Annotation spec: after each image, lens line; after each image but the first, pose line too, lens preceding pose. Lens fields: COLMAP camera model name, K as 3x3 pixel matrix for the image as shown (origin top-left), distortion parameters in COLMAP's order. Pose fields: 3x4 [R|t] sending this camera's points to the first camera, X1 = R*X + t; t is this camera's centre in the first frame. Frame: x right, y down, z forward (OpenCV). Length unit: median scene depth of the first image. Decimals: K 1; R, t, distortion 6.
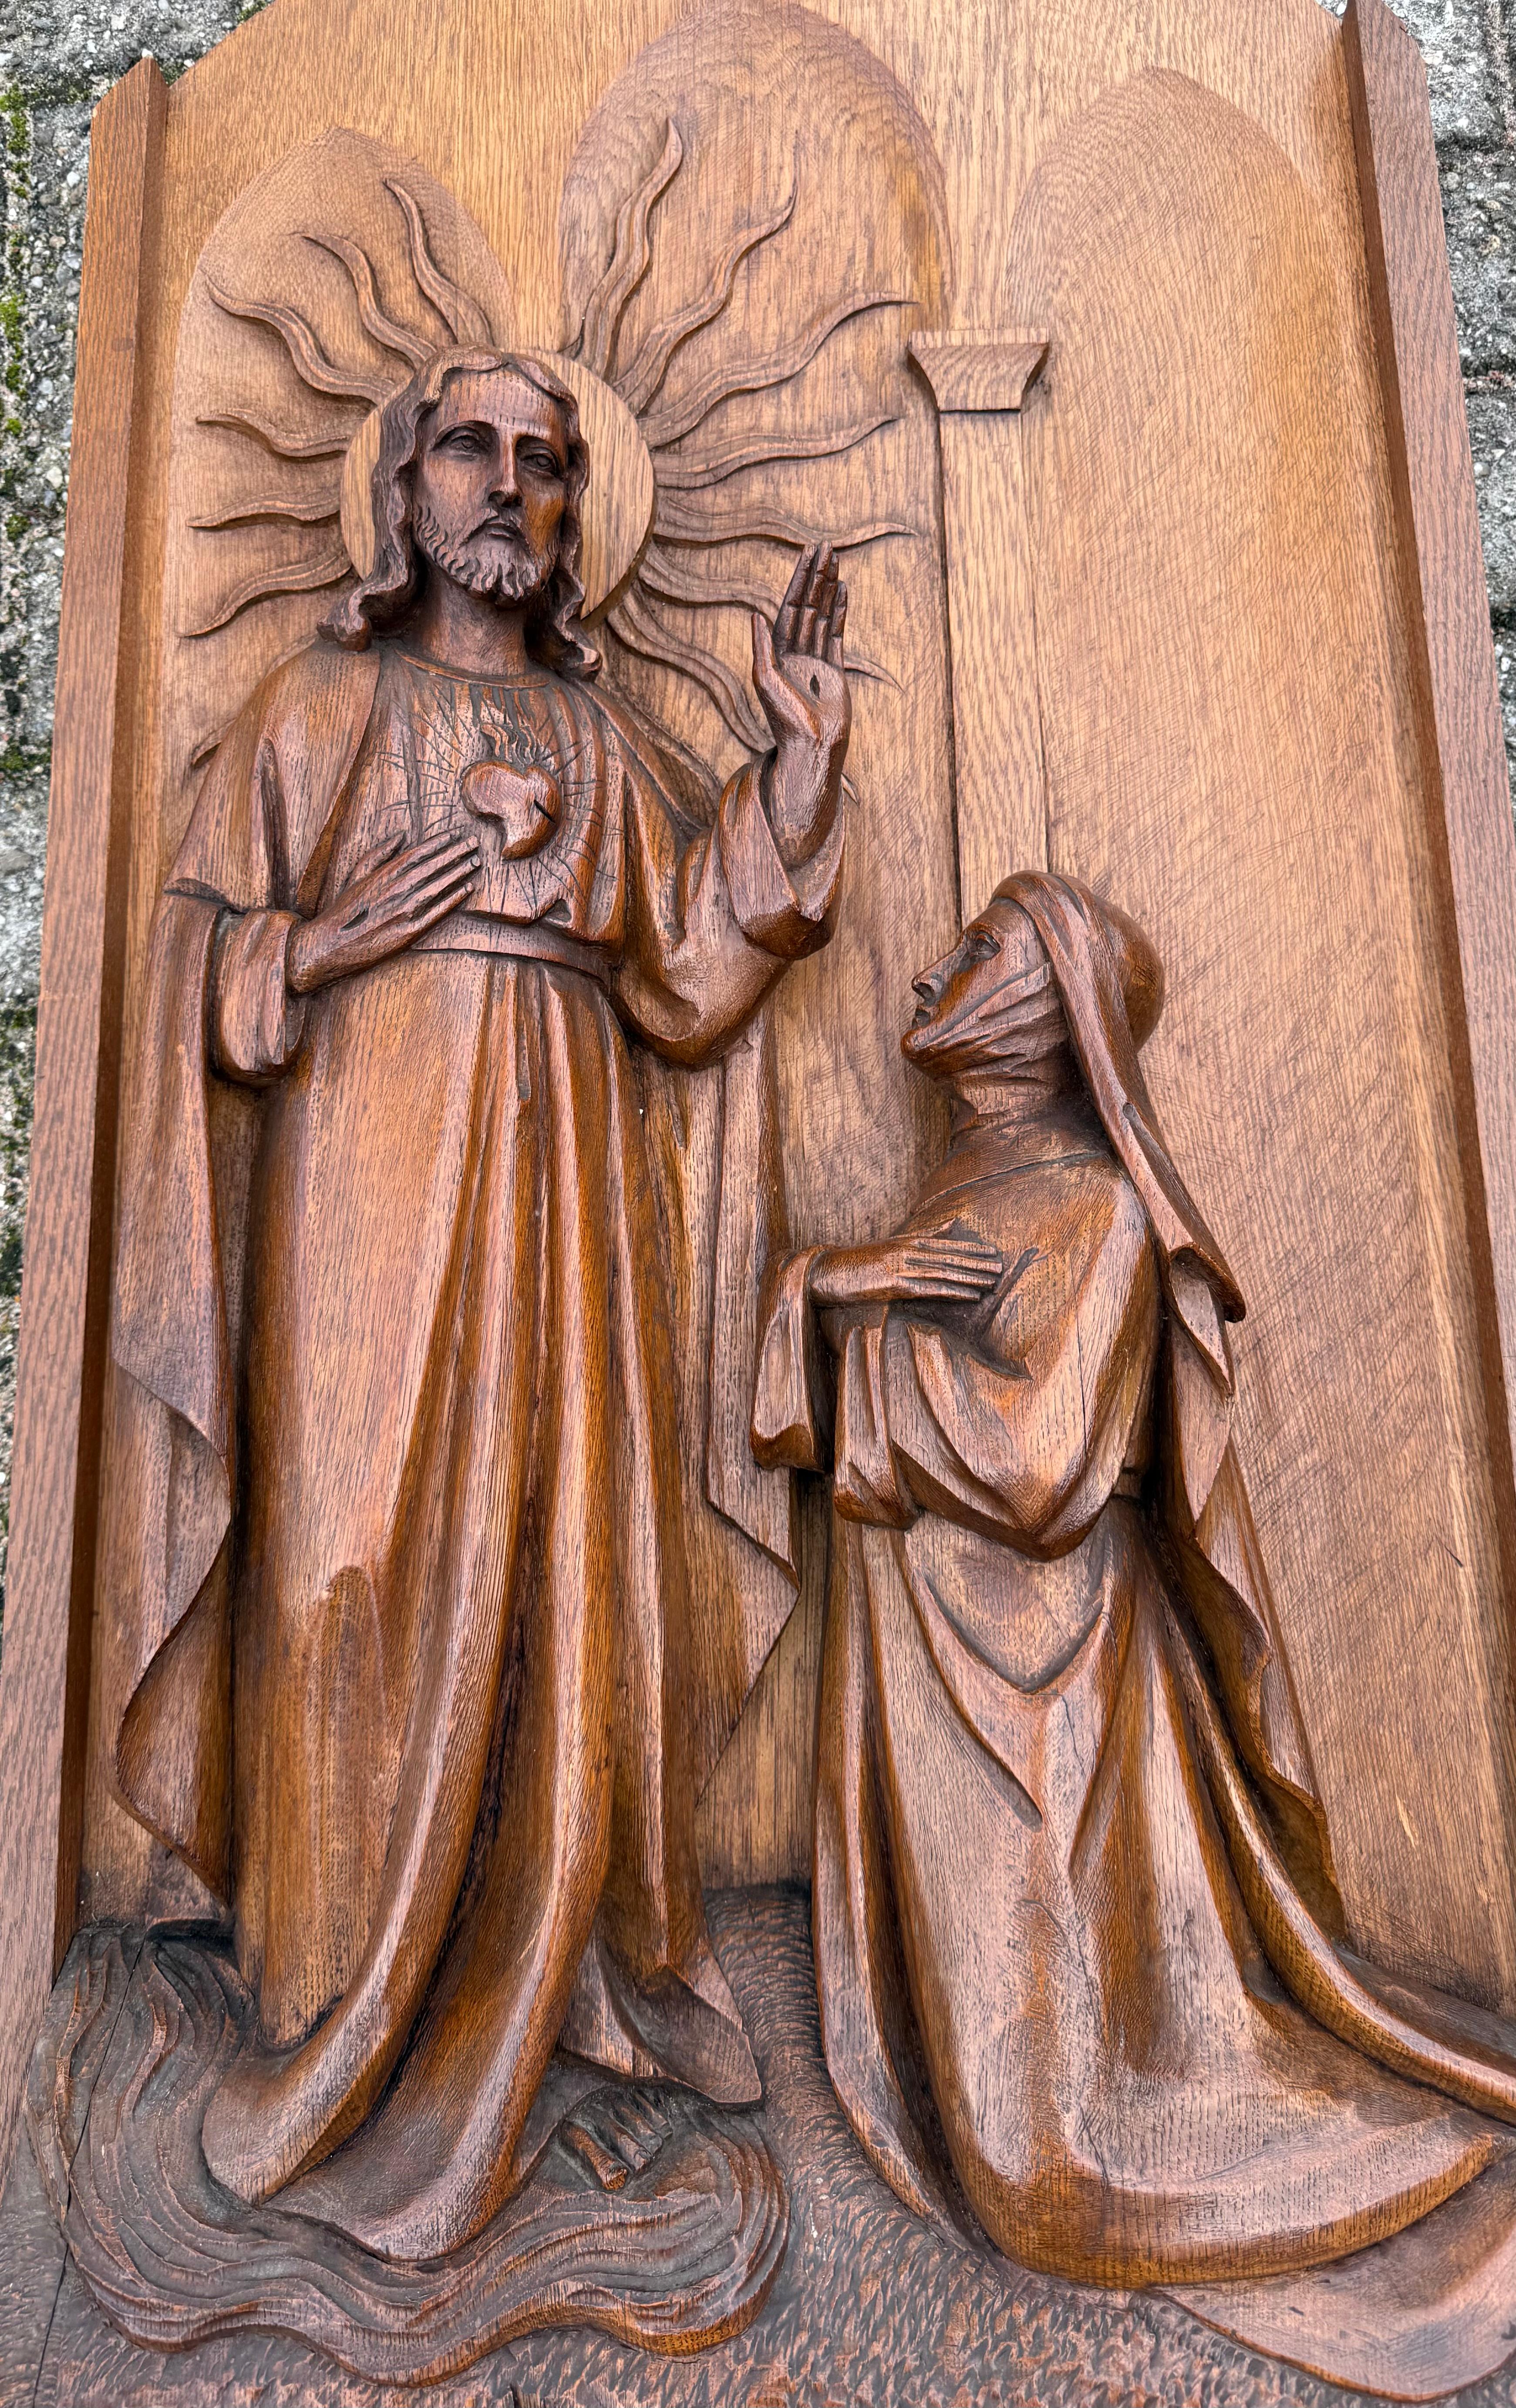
lens RADIAL K [[1804.0, 0, 713.5], [0, 1804.0, 1150.0], [0, 0, 1]] dist [0.068176, -0.108823]
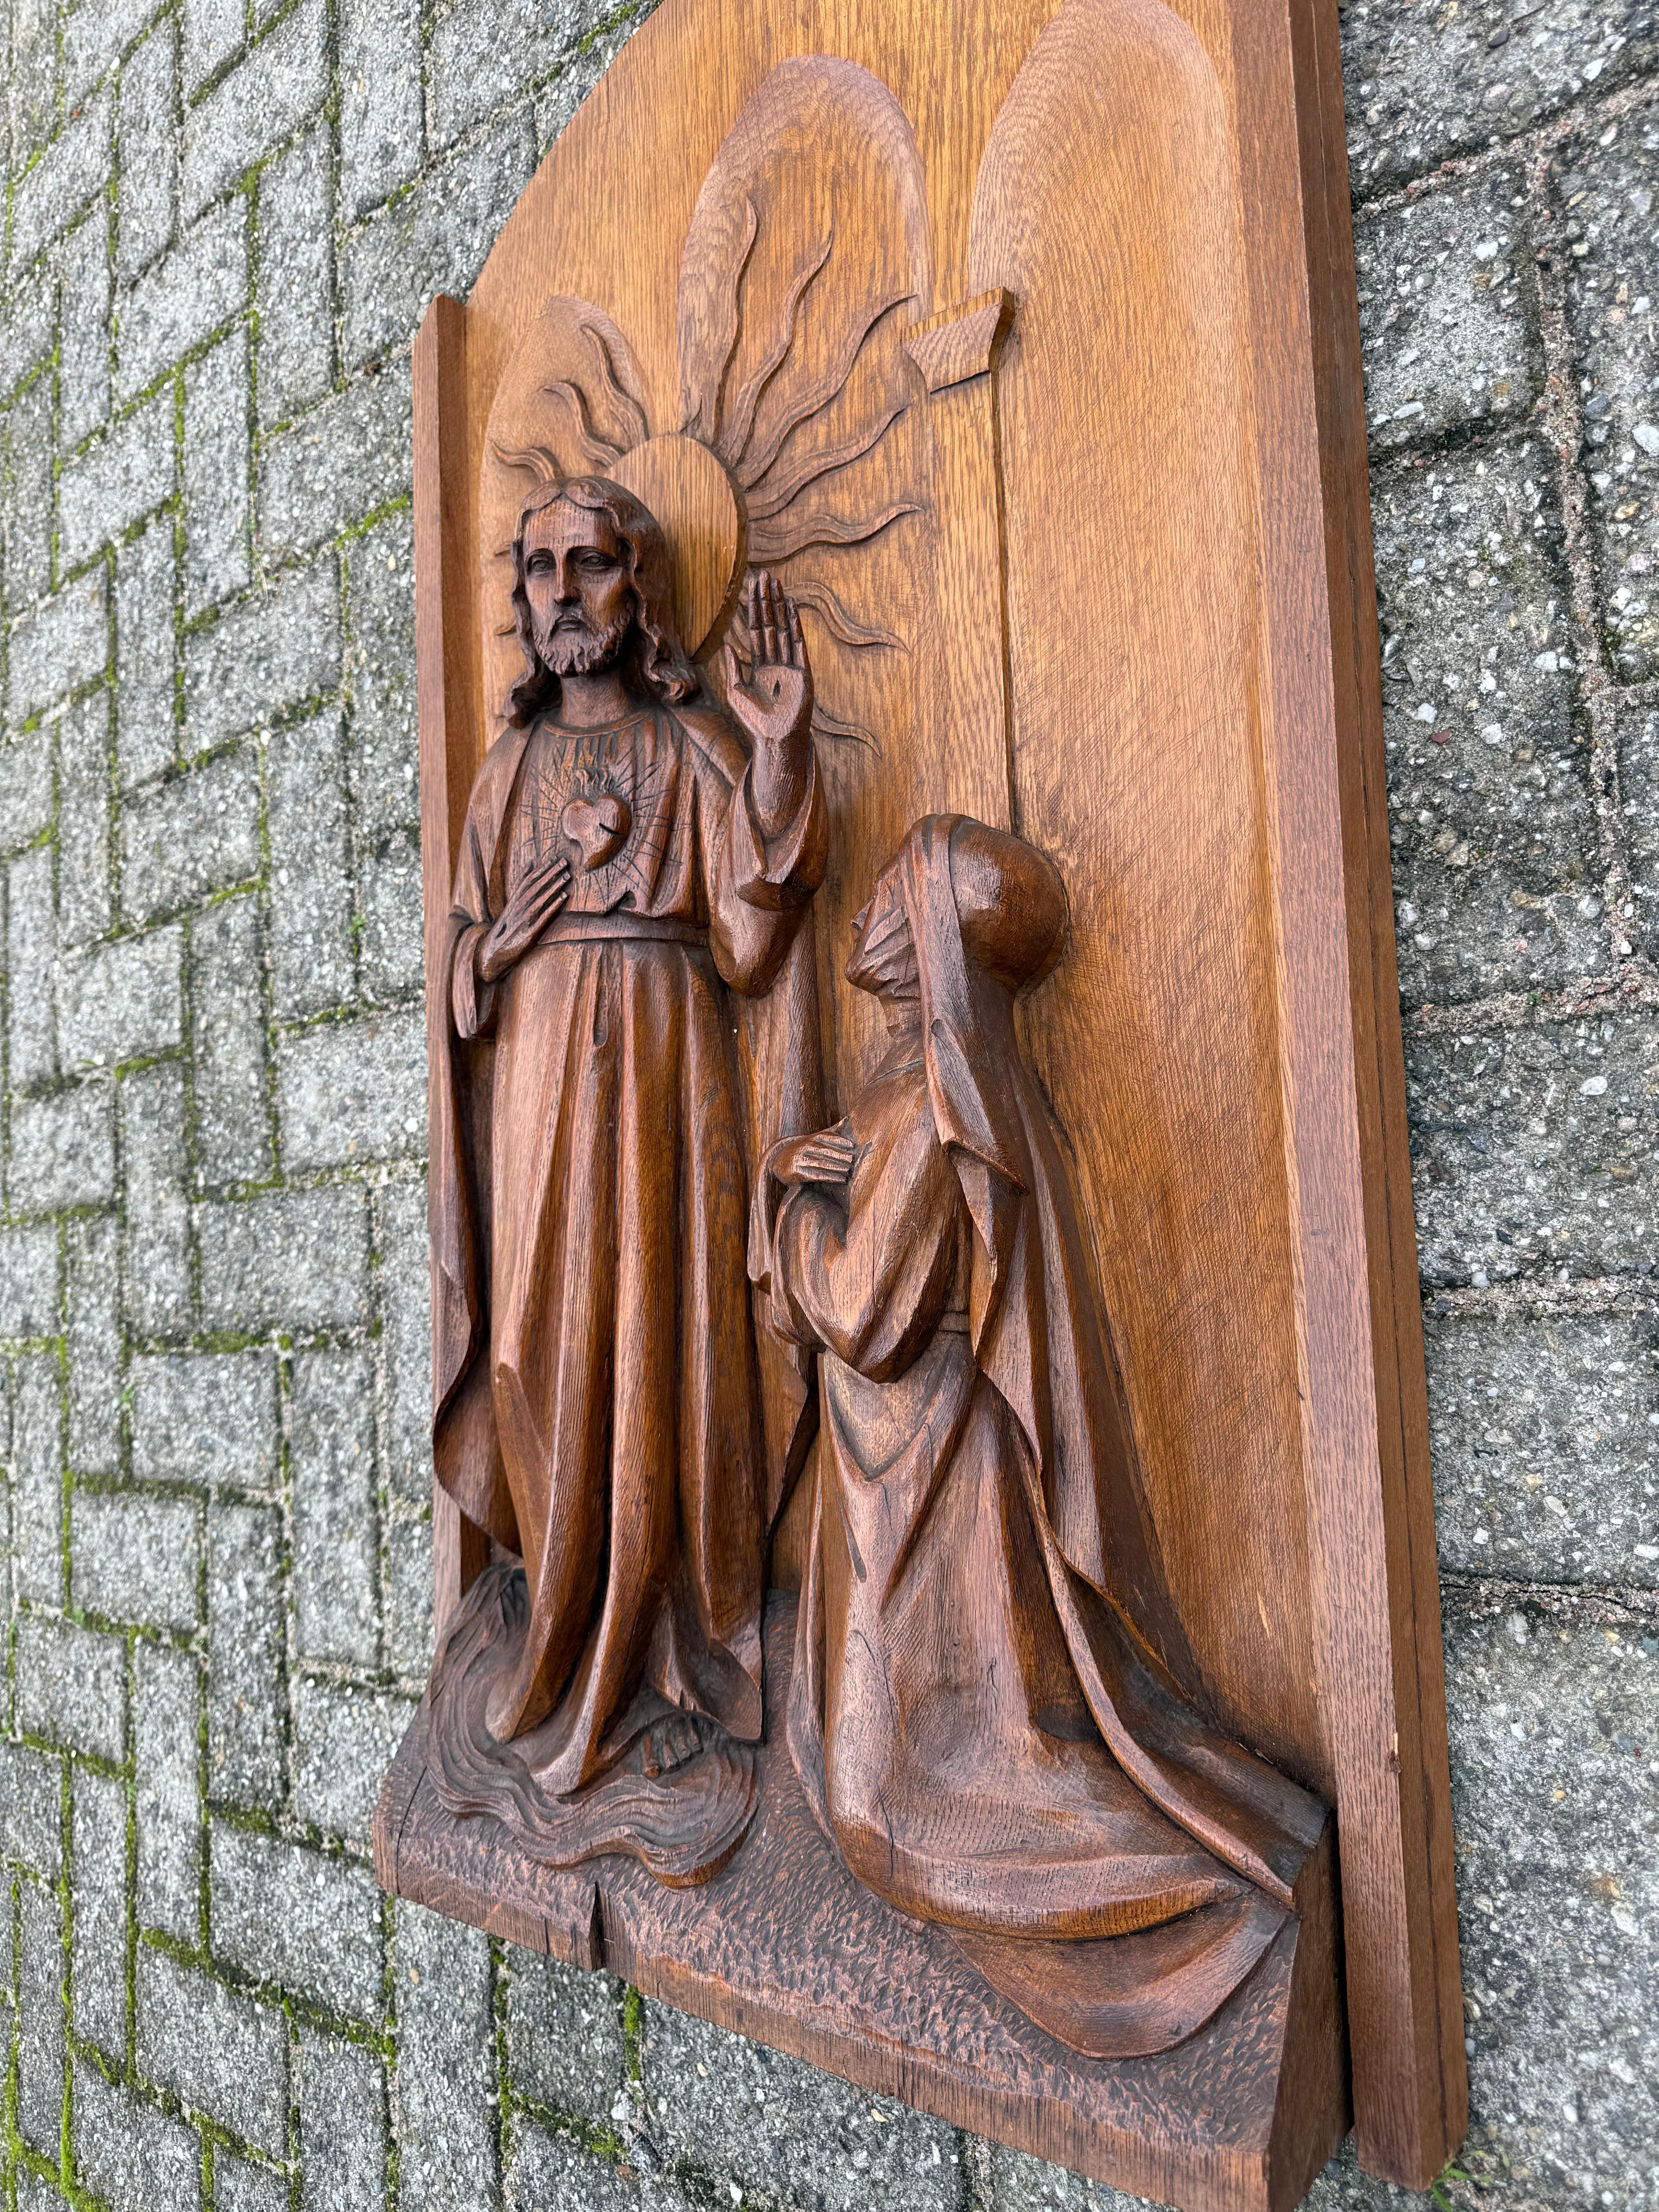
lens RADIAL K [[1611.7, 0, 819.8], [0, 1611.7, 1112.1], [0, 0, 1]] dist [0.064888, -0.102137]
pose [[0.812948, -0.045813, -0.580531, 0.681081], [0.127942, 0.986594, 0.101305, -0.072986], [0.568108, -0.156630, 0.807911, 0.058615]]
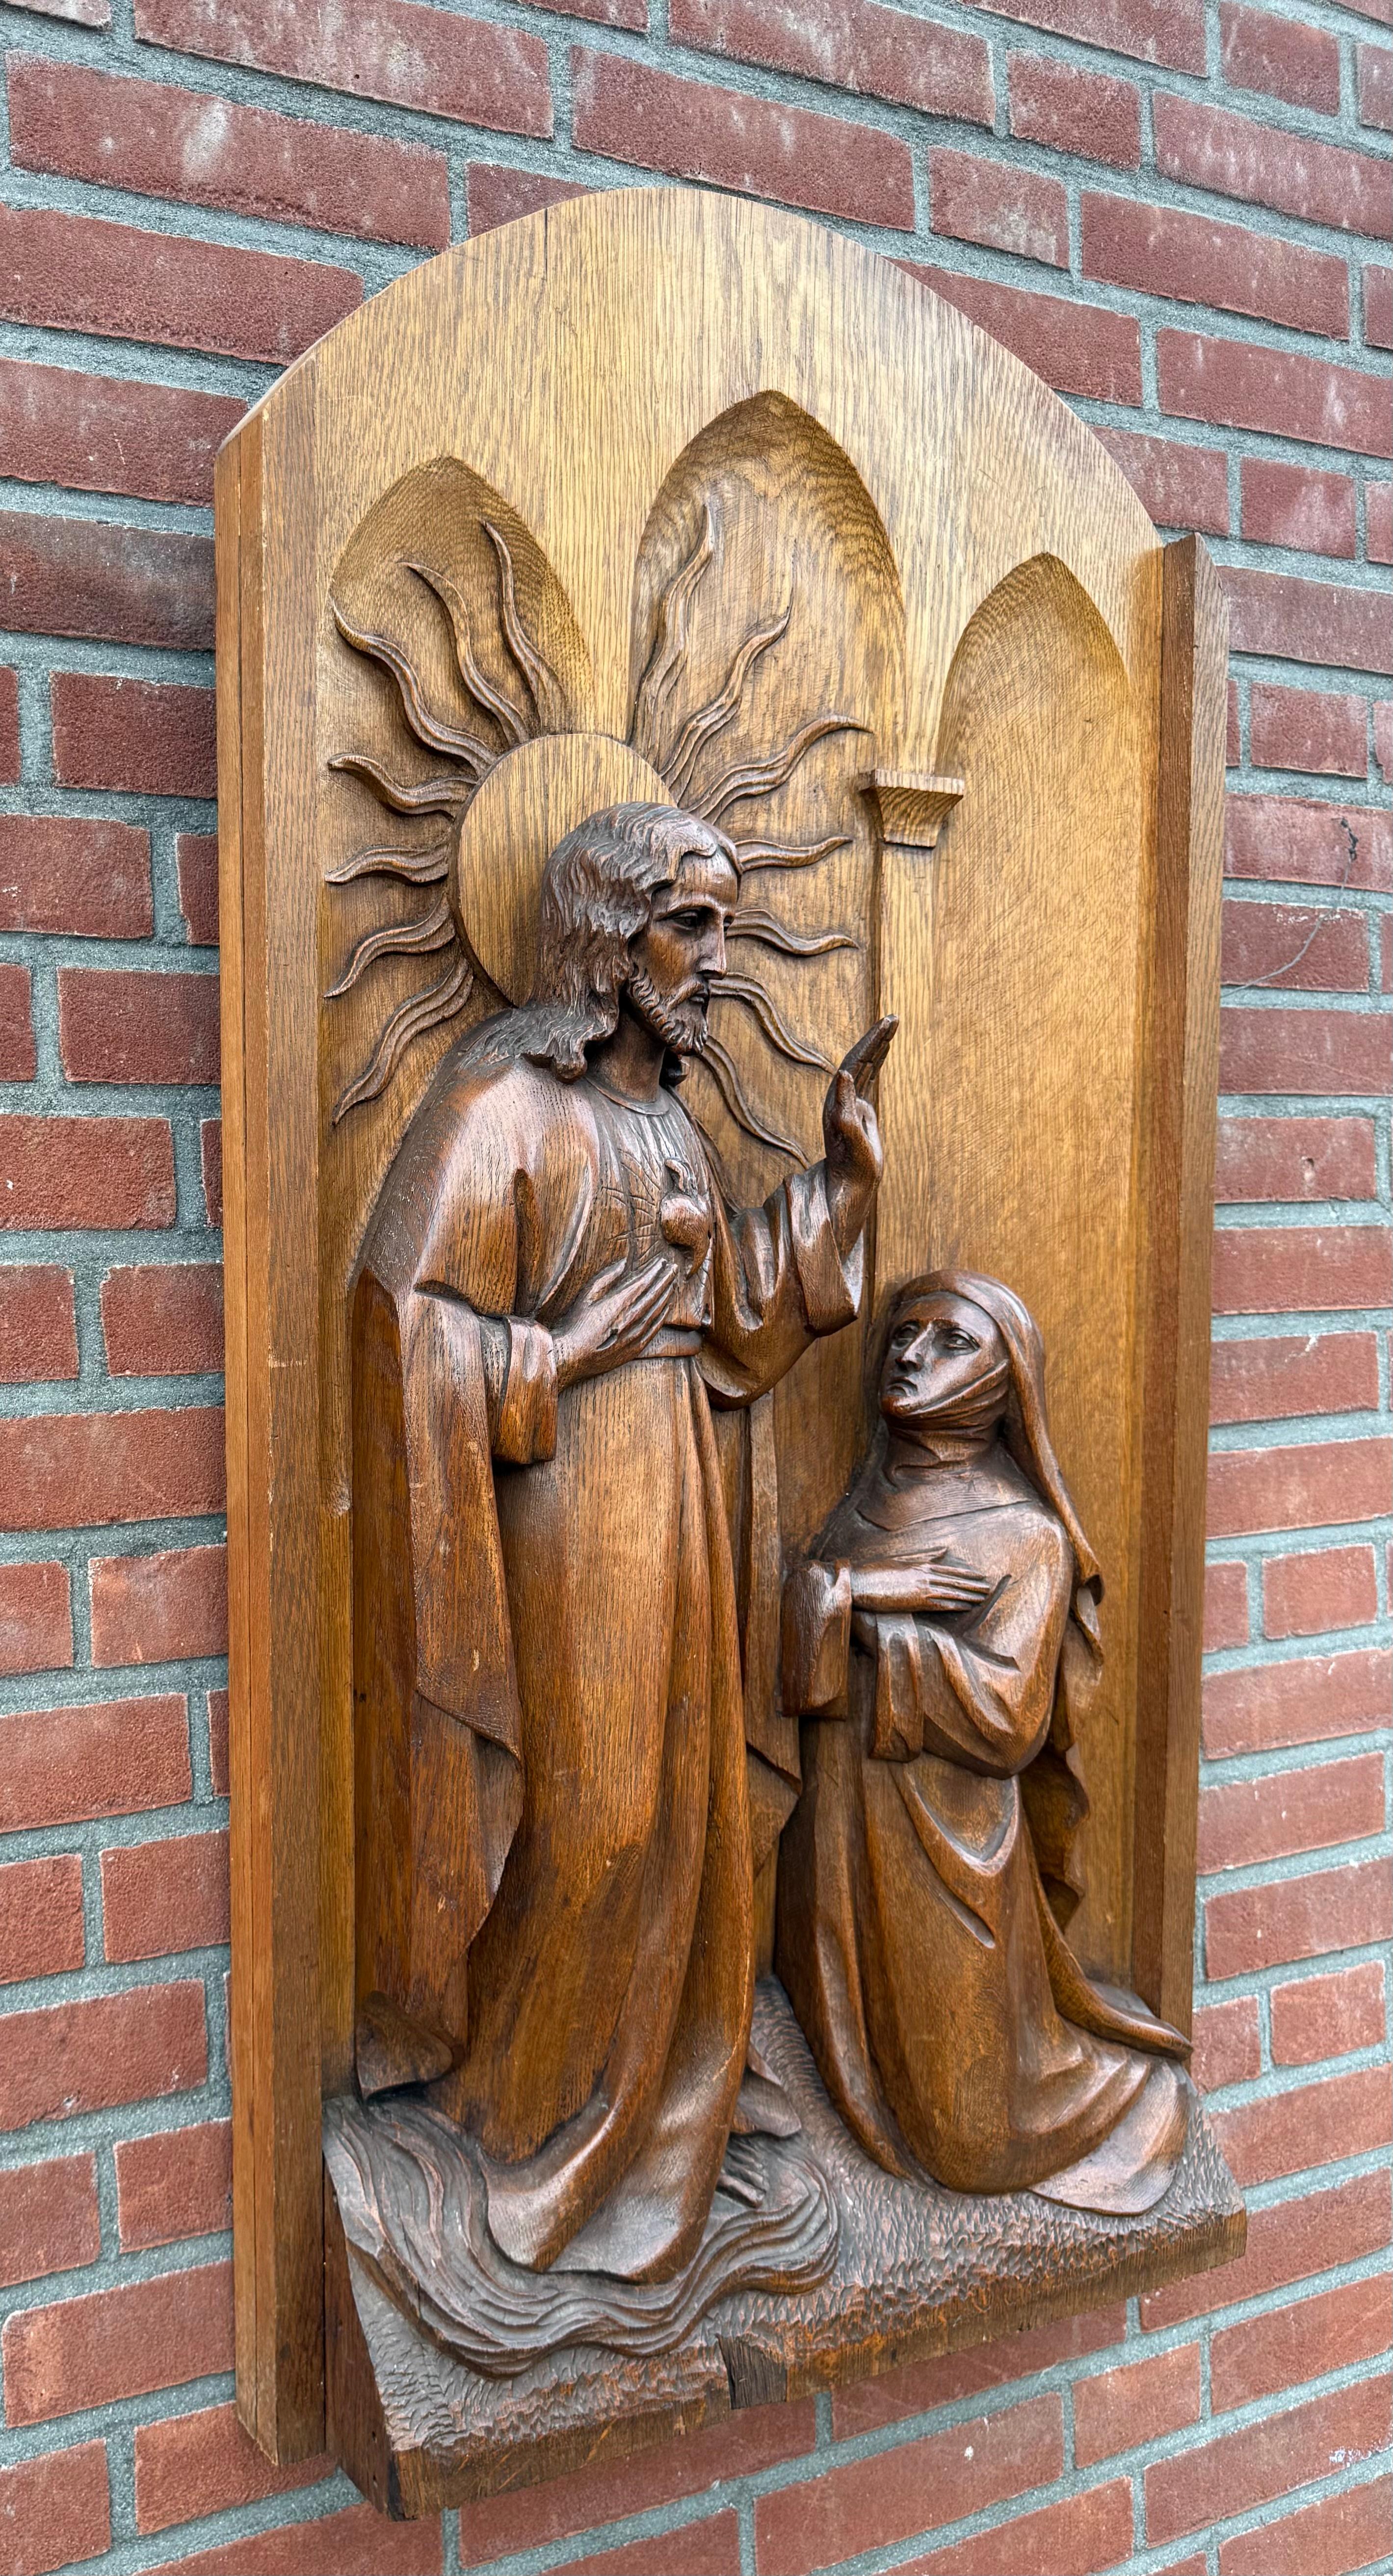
lens RADIAL K [[2031.1, 0, 383.5], [0, 2031.1, 1420.1], [0, 0, 1]] dist [0.107629, -0.197424]
pose [[0.864443, -0.038146, 0.501281, -0.912320], [-0.101081, 0.963566, 0.247636, -0.357789], [-0.492464, -0.264737, 0.829092, -0.077041]]
